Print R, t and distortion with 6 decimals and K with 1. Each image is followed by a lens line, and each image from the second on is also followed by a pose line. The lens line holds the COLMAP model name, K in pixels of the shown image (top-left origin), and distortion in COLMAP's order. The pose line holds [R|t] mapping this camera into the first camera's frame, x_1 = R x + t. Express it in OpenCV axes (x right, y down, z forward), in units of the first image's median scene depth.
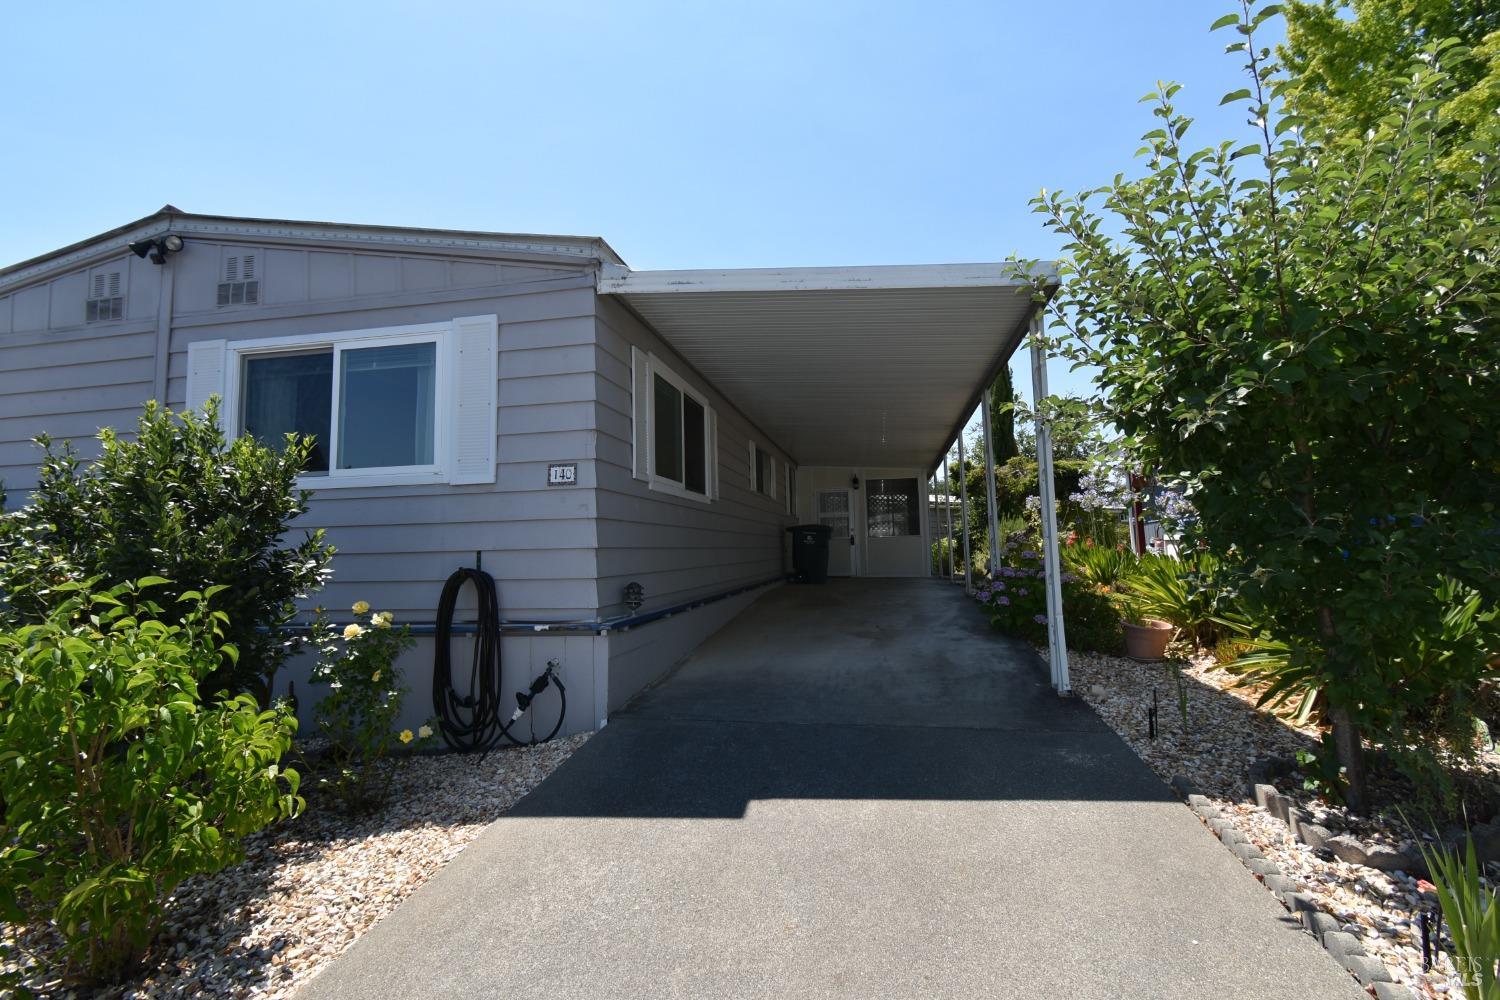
lens RADIAL K [[649.8, 0, 750.0], [0, 649.8, 500.0], [0, 0, 1]] dist [0.000347, 0.000126]
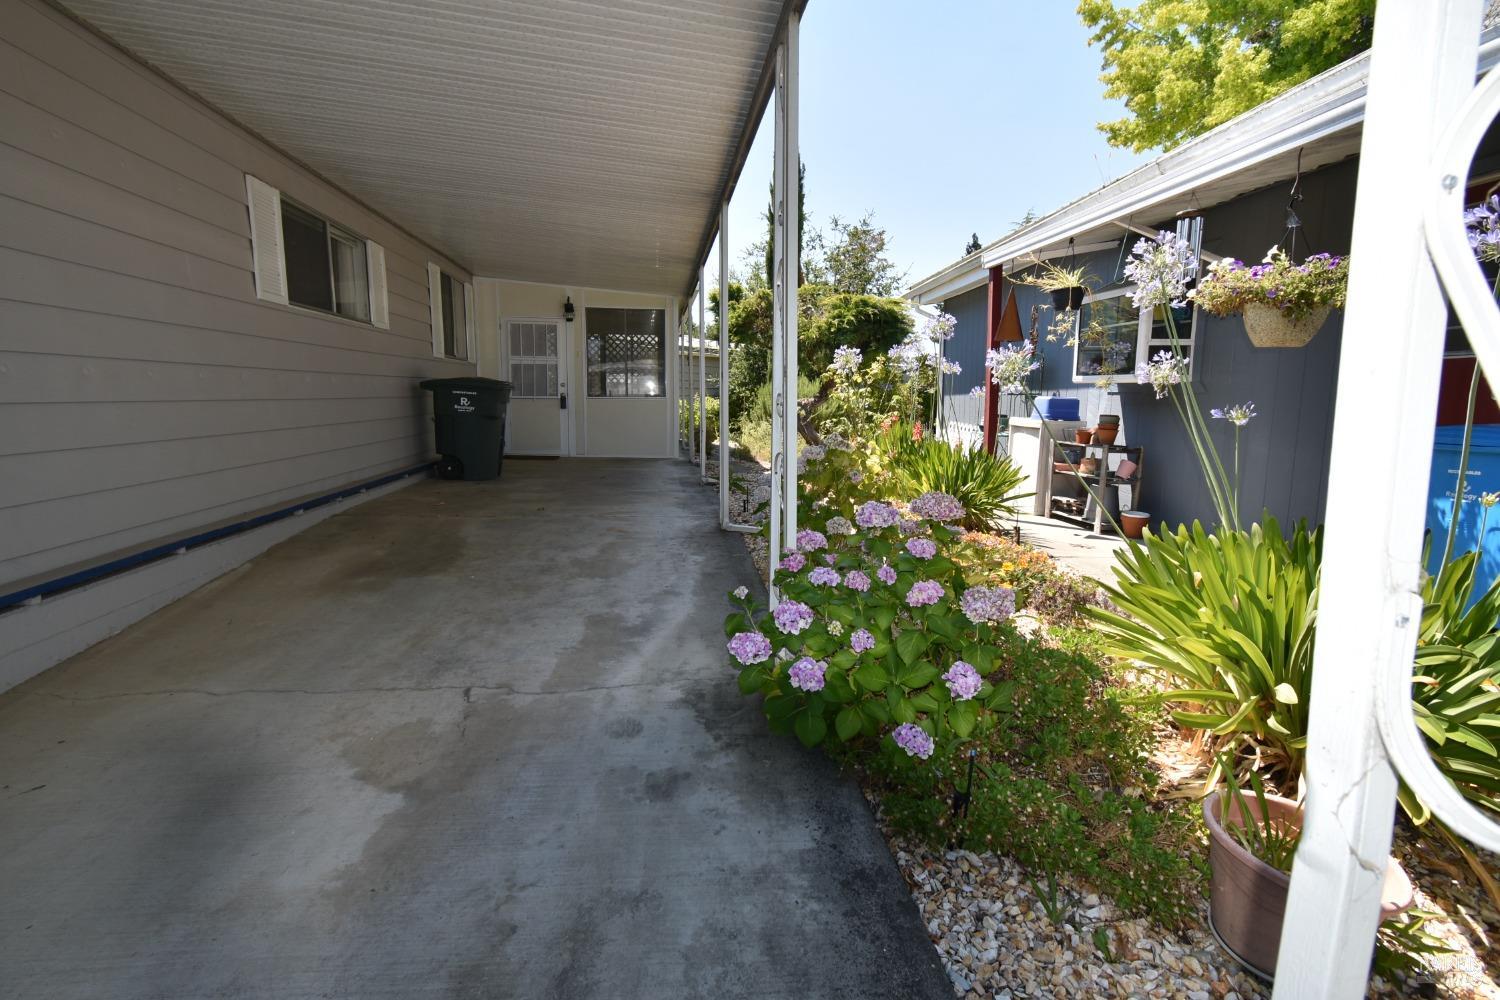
lens RADIAL K [[691.9, 0, 752.9], [0, 691.9, 487.1], [0, 0, 1]] dist [0.004073, 0.001031]
pose [[0.940287, -0.014794, 0.340061, 0.132376], [-0.055799, 0.978840, 0.196870, -0.001431], [-0.335778, -0.204089, 0.919565, 0.379089]]
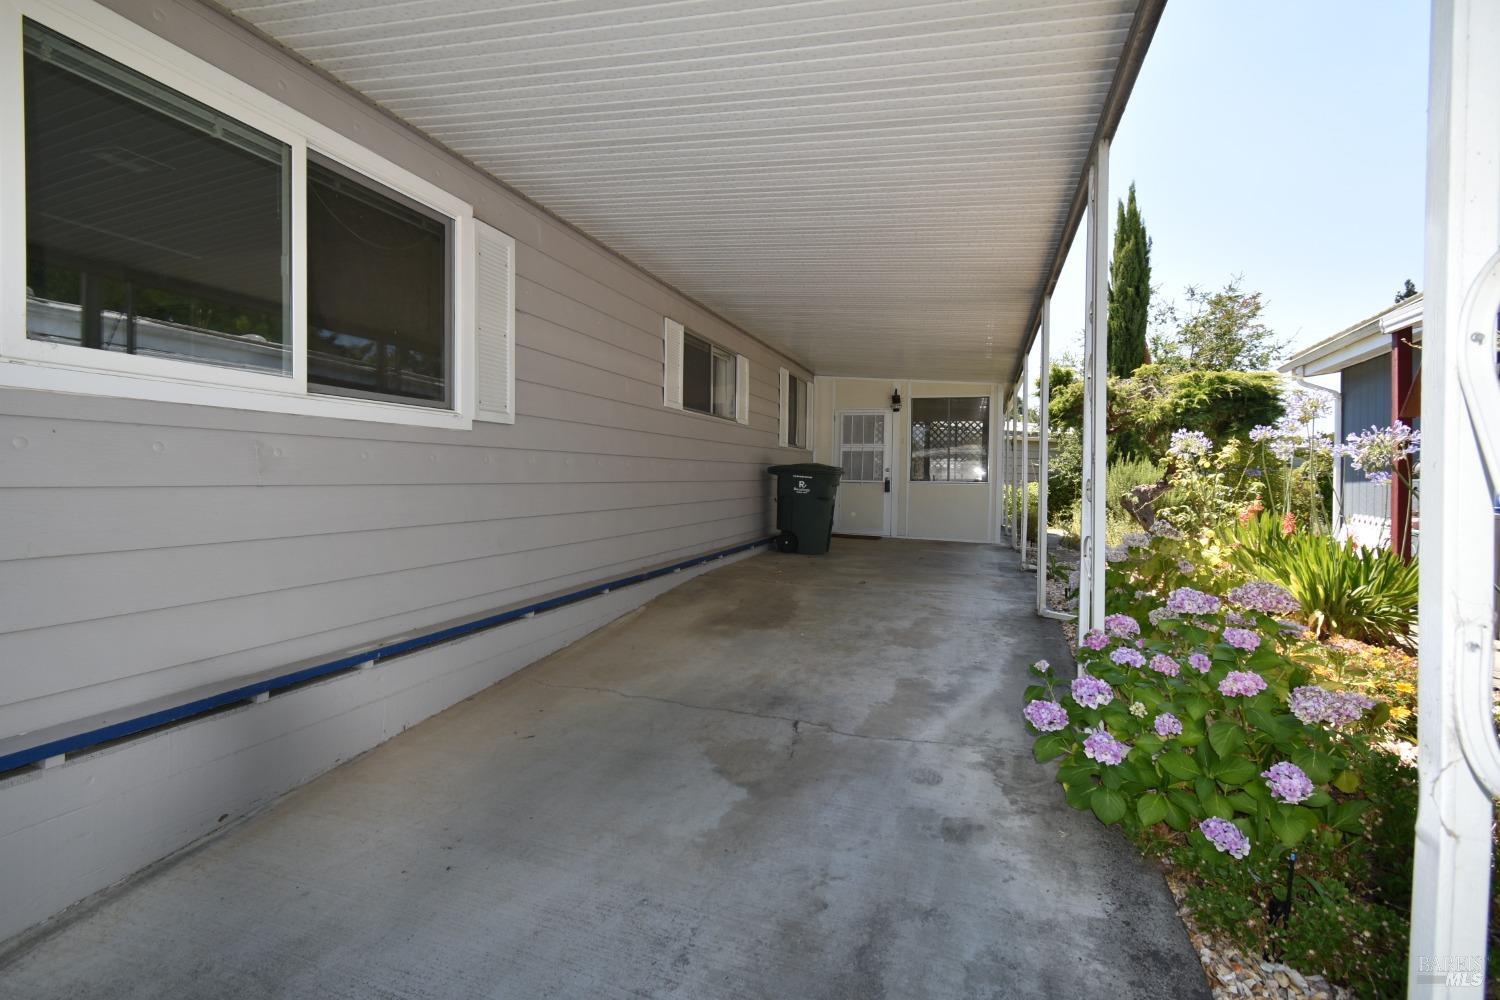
lens RADIAL K [[691.9, 0, 752.9], [0, 691.9, 487.1], [0, 0, 1]] dist [0.004073, 0.001031]
pose [[0.993032, 0.037307, -0.111784, 0.130656], [-0.026557, 0.995011, 0.096164, -0.004487], [0.114814, -0.092525, 0.989069, 0.340166]]
